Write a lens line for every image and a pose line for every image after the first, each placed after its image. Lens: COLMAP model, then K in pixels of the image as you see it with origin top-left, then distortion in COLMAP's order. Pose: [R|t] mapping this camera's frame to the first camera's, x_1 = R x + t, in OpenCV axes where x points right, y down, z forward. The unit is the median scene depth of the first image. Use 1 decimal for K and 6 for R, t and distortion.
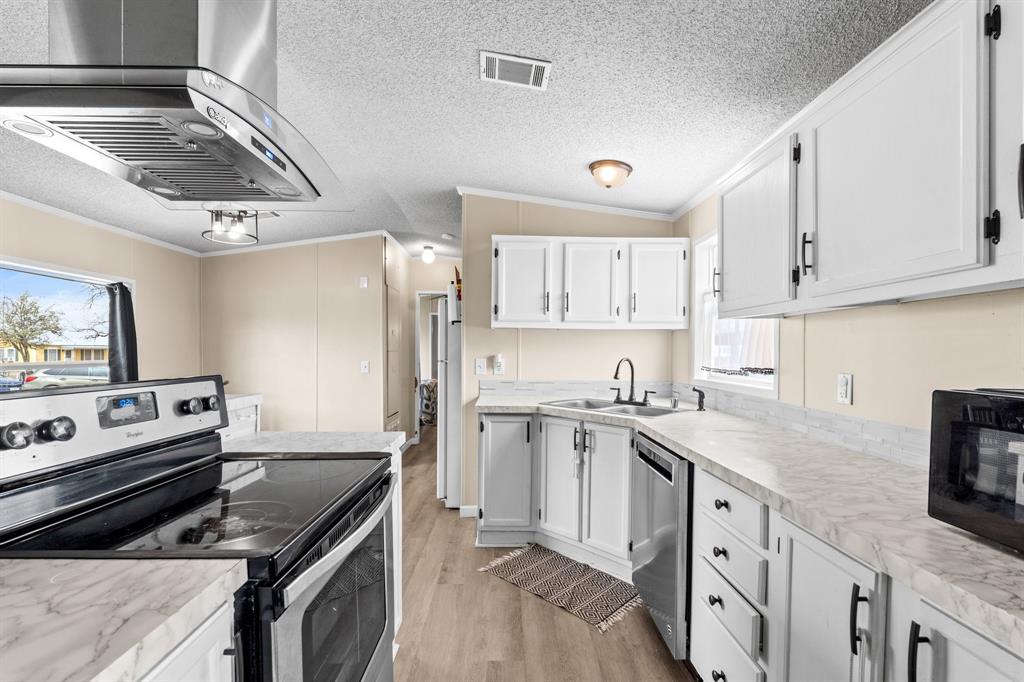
lens RADIAL K [[456.7, 0, 505.6], [0, 456.7, 355.9], [0, 0, 1]] dist [-0.005931, 0.000674]
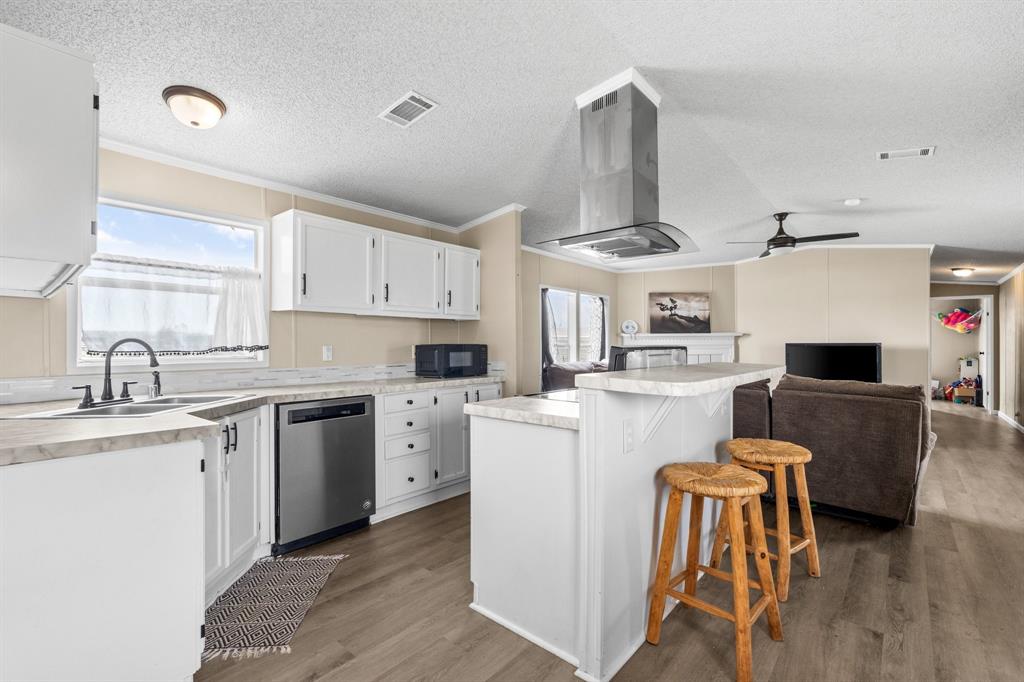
lens RADIAL K [[456.7, 0, 510.0], [0, 456.7, 340.4], [0, 0, 1]] dist [-0.005931, 0.000674]
pose [[-0.754002, 0.000275, 0.656872, -0.734564], [0.003894, 0.999984, 0.004052, 0.007402], [-0.656861, 0.005613, -0.753991, 1.270063]]
